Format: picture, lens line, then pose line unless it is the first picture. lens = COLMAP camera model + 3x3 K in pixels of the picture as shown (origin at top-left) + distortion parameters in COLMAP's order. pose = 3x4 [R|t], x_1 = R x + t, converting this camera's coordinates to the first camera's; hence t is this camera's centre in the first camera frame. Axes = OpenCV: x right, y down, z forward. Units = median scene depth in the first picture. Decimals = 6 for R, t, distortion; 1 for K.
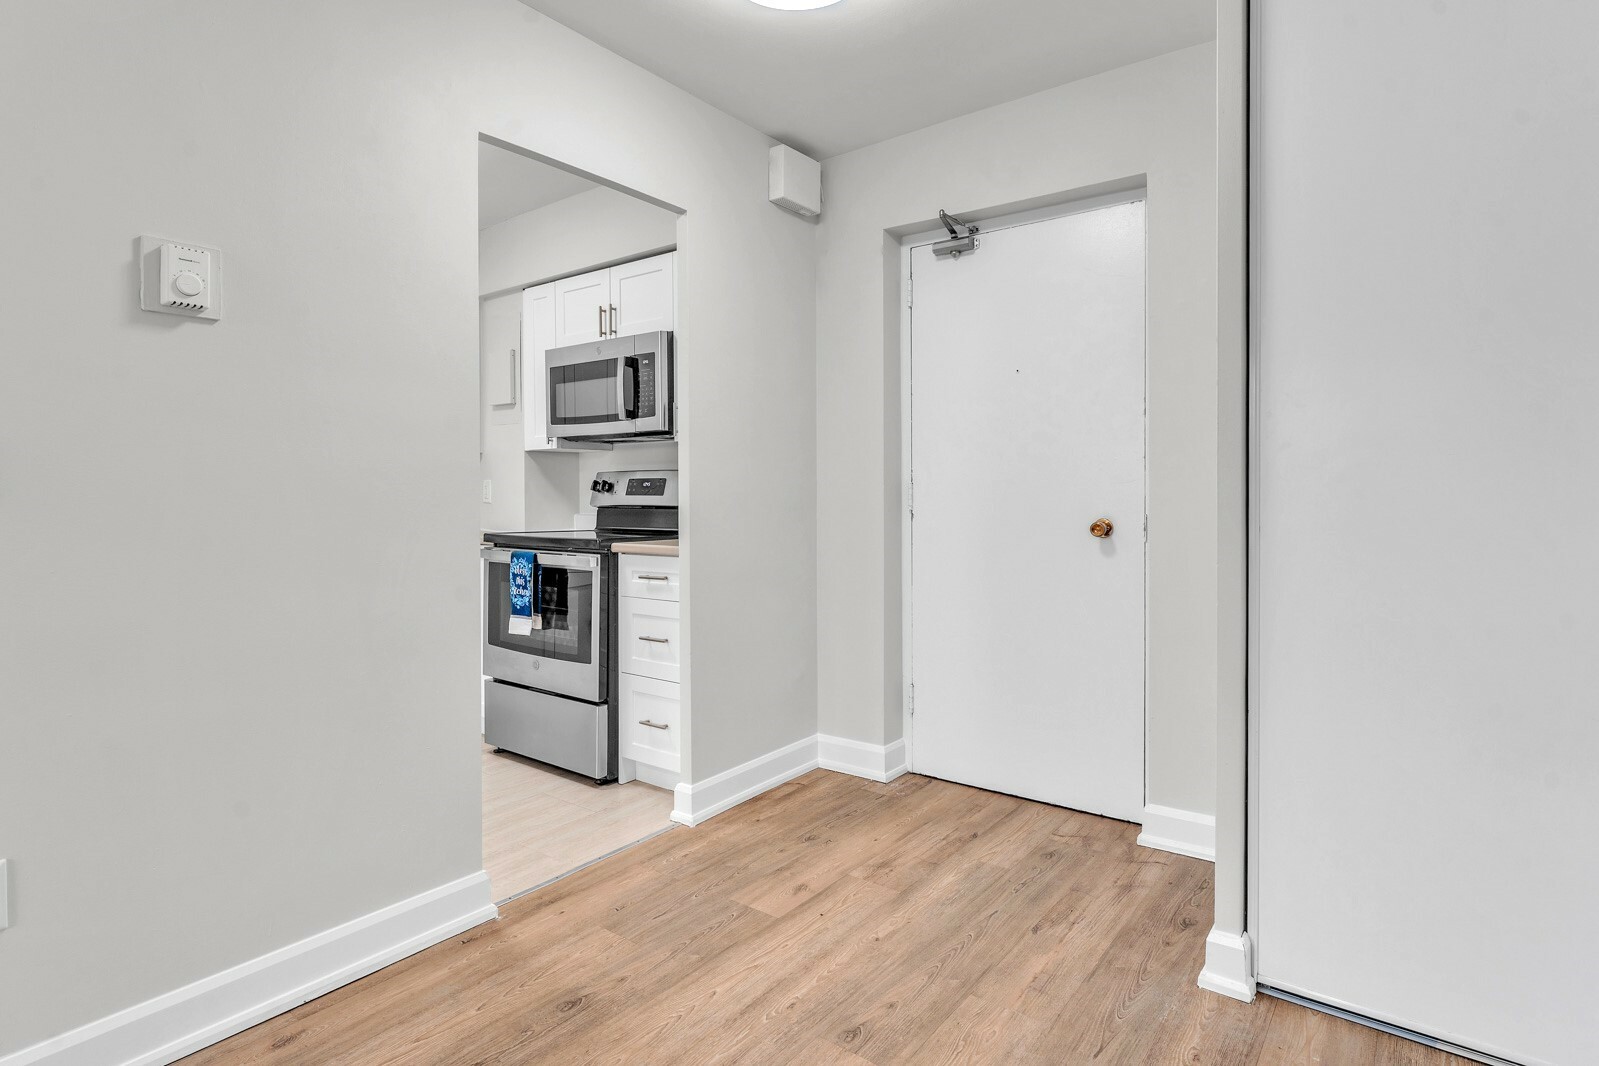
lens RADIAL K [[834.0, 0, 799.8], [0, 834.0, 506.5], [0, 0, 1]] dist [-0.003224, -0.000899]
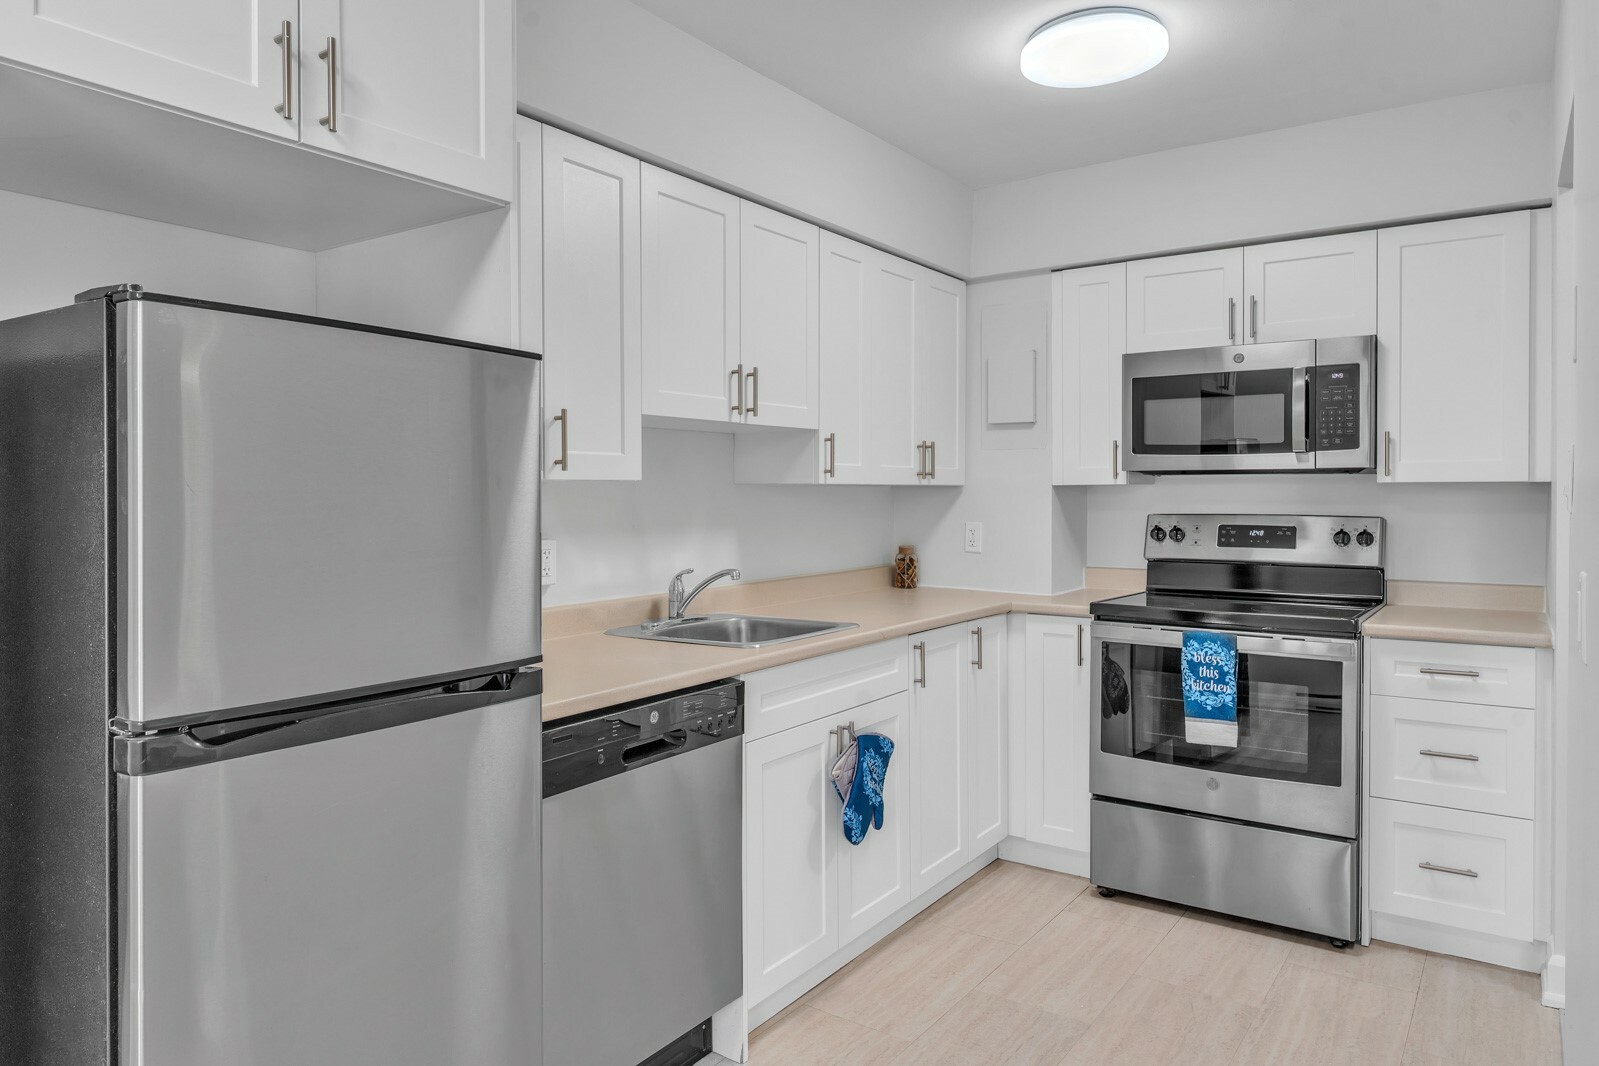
lens RADIAL K [[1038.3, 0, 803.0], [0, 1038.3, 503.1], [0, 0, 1]] dist [-0.001293, -0.001711]
pose [[0.999207, -0.000332, 0.039808, -0.745837], [0.000527, 0.999988, -0.004894, -0.058173], [-0.039806, 0.004911, 0.999195, 0.090927]]
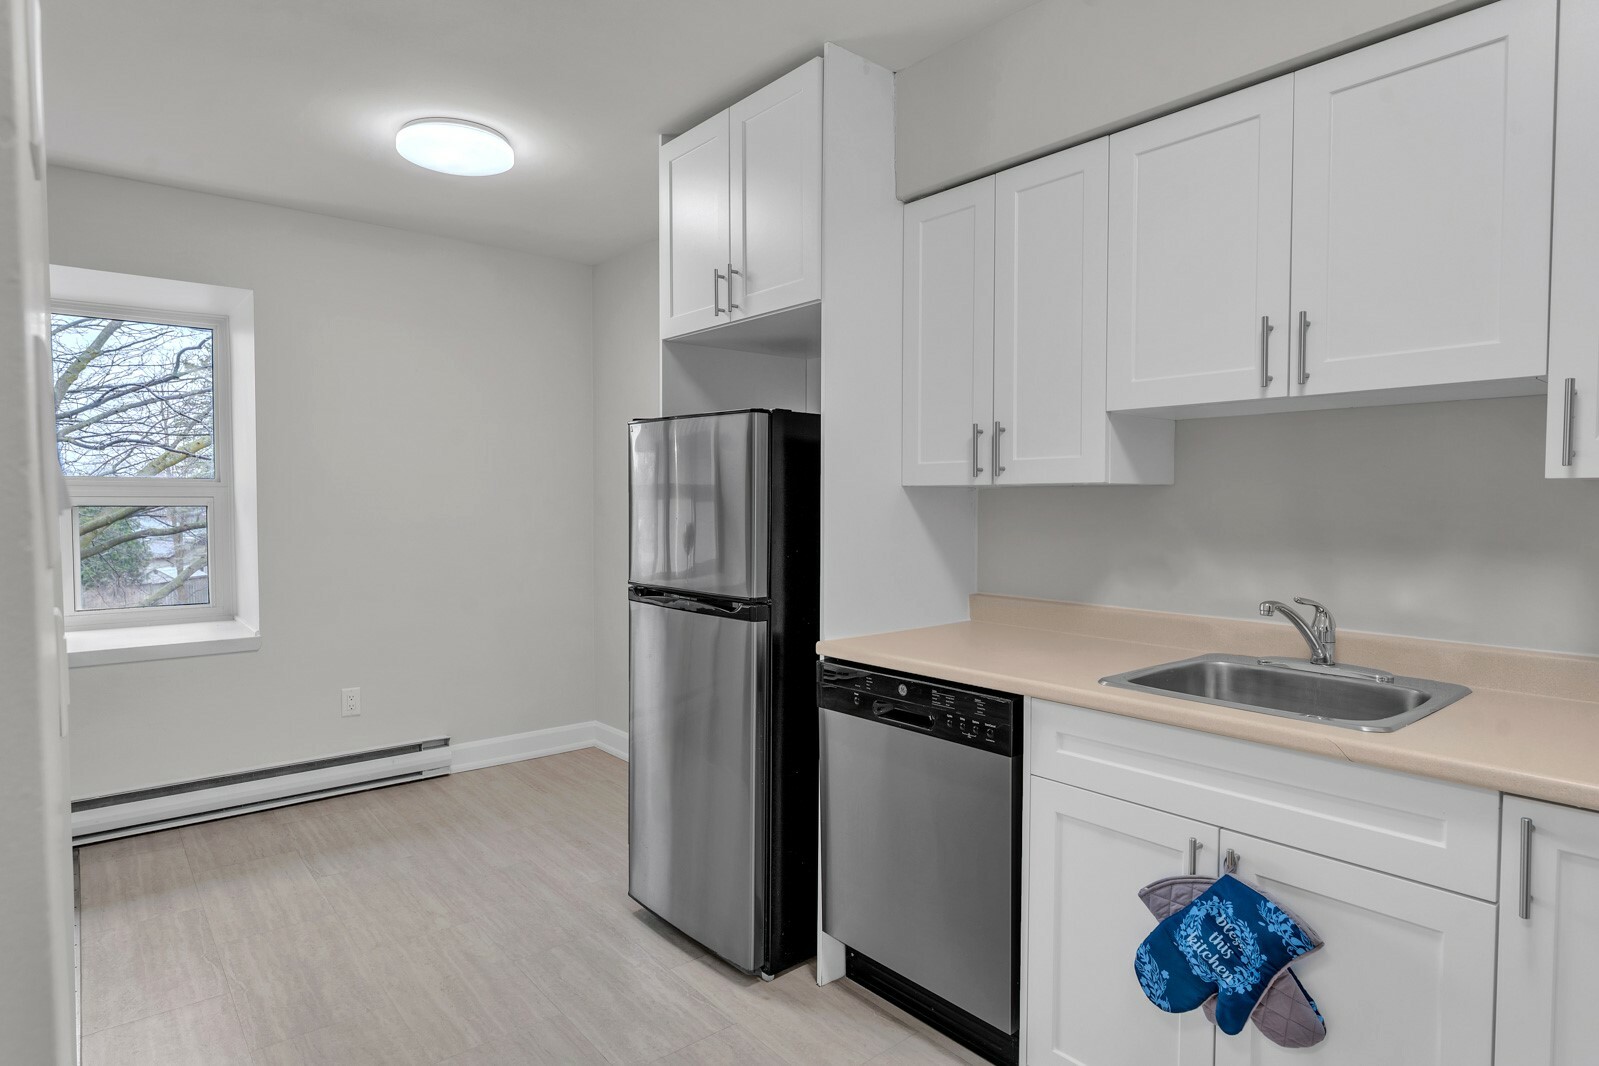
lens RADIAL K [[883.4, 0, 794.1], [0, 883.4, 537.4], [0, 0, 1]] dist [-0.001653, -0.000556]
pose [[-0.225493, 0.045651, -0.973175, -0.182002], [-0.014423, 0.998636, 0.050187, -0.068787], [0.974138, 0.025353, -0.224527, 0.803109]]
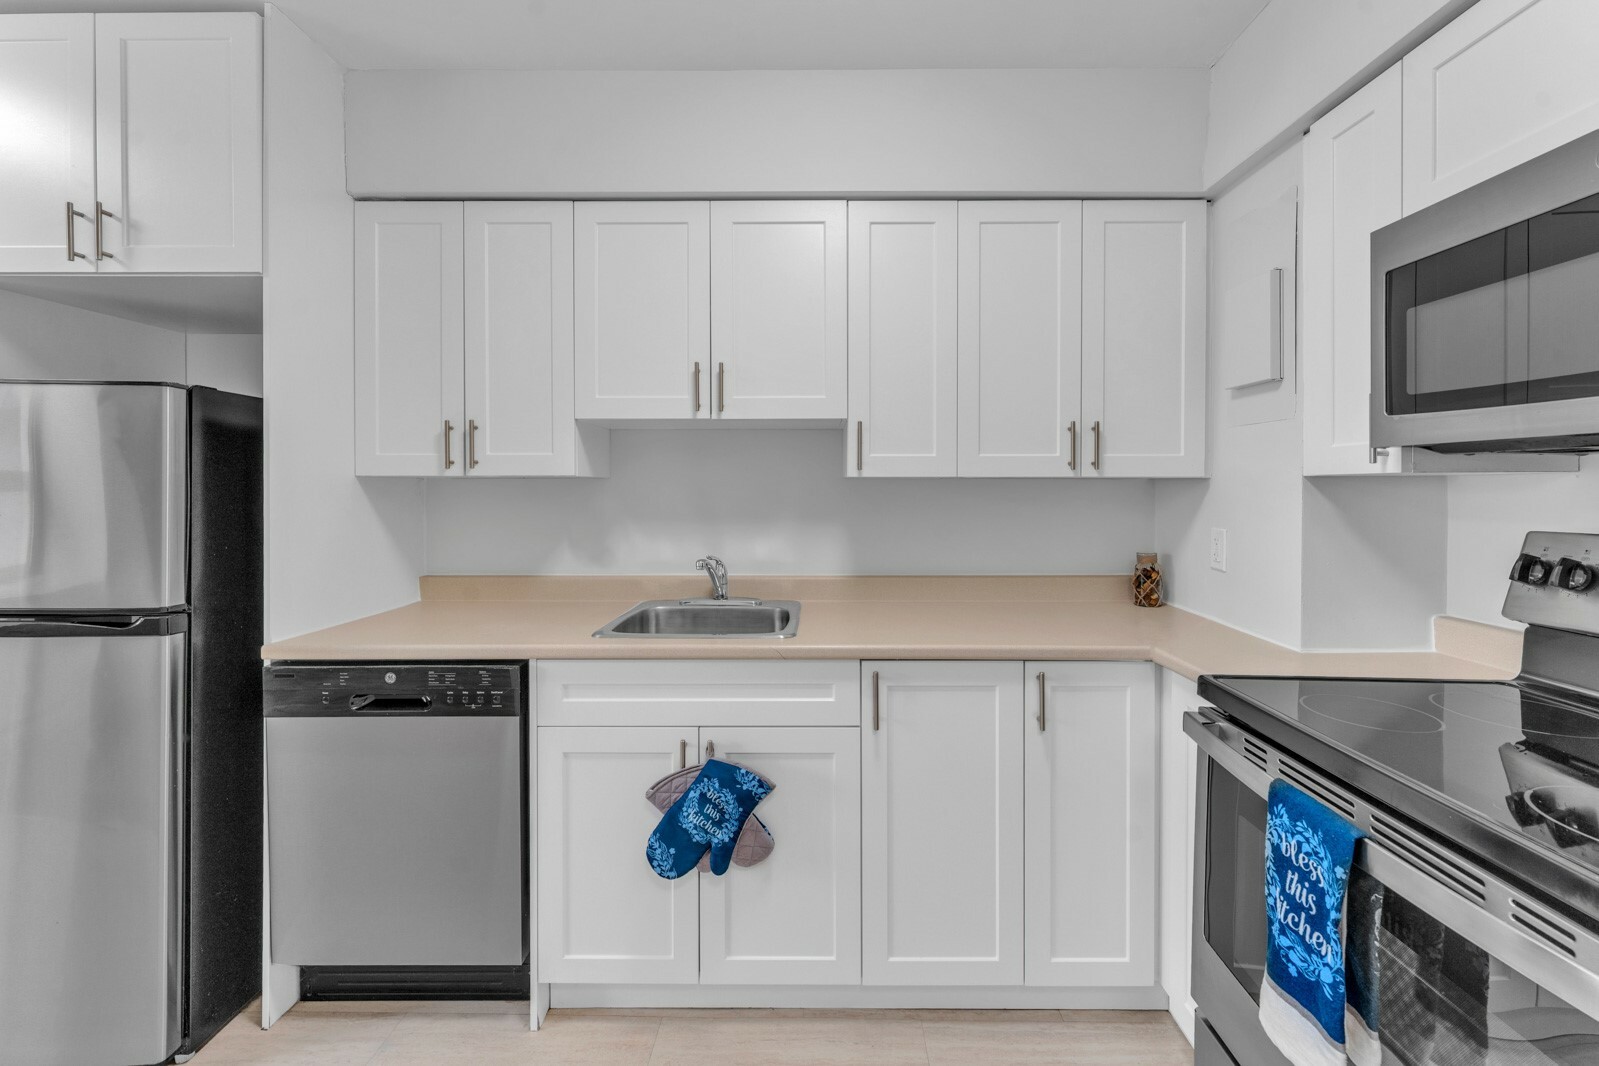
lens RADIAL K [[661.4, 0, 813.7], [0, 661.4, 492.7], [0, 0, 1]] dist [-0.000913, 0.000067]
pose [[0.597247, 0.009063, -0.802007, -0.245826], [-0.014212, 0.999899, 0.000716, -0.067569], [0.801932, 0.010970, 0.597315, 0.697680]]
